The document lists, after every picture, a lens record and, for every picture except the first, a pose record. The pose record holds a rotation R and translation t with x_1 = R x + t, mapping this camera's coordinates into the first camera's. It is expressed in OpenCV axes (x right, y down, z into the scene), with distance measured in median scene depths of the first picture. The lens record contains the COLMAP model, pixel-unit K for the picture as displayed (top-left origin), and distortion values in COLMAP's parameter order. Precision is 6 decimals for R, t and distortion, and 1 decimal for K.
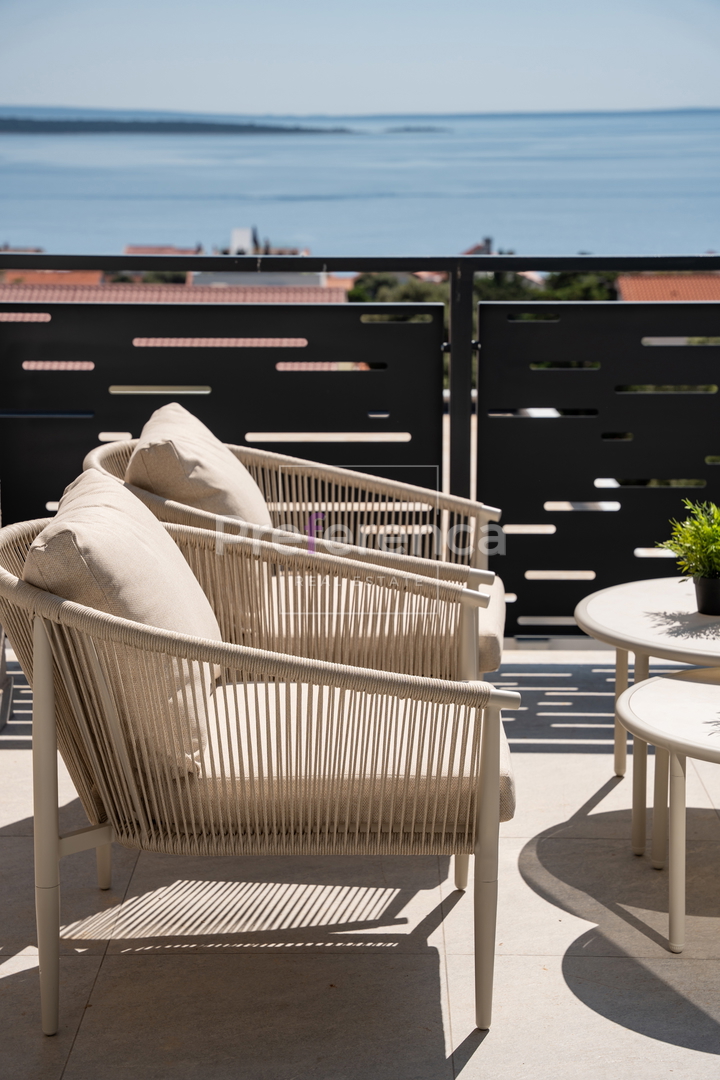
lens RADIAL K [[2013.3, 0, 360.0], [0, 2013.3, 540.0], [0, 0, 1]] dist [0.307489, -0.068708]
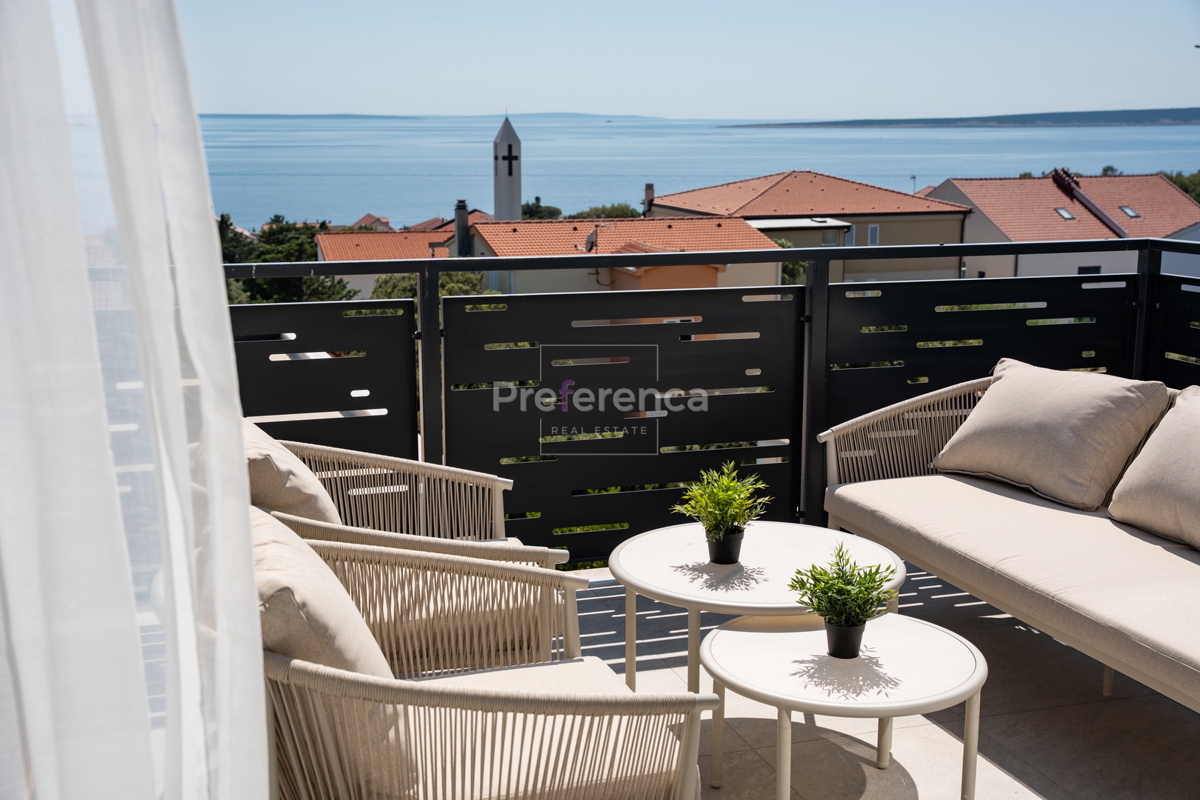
lens RADIAL K [[1440.3, 0, 600.0], [0, 1440.3, 400.0], [0, 0, 1]] dist [-0.015837, -0.002850]
pose [[0.946052, -0.060015, 0.318408, -0.169286], [0.063398, 0.997988, -0.000264, -0.067001], [-0.317751, 0.020436, 0.947954, 0.220720]]
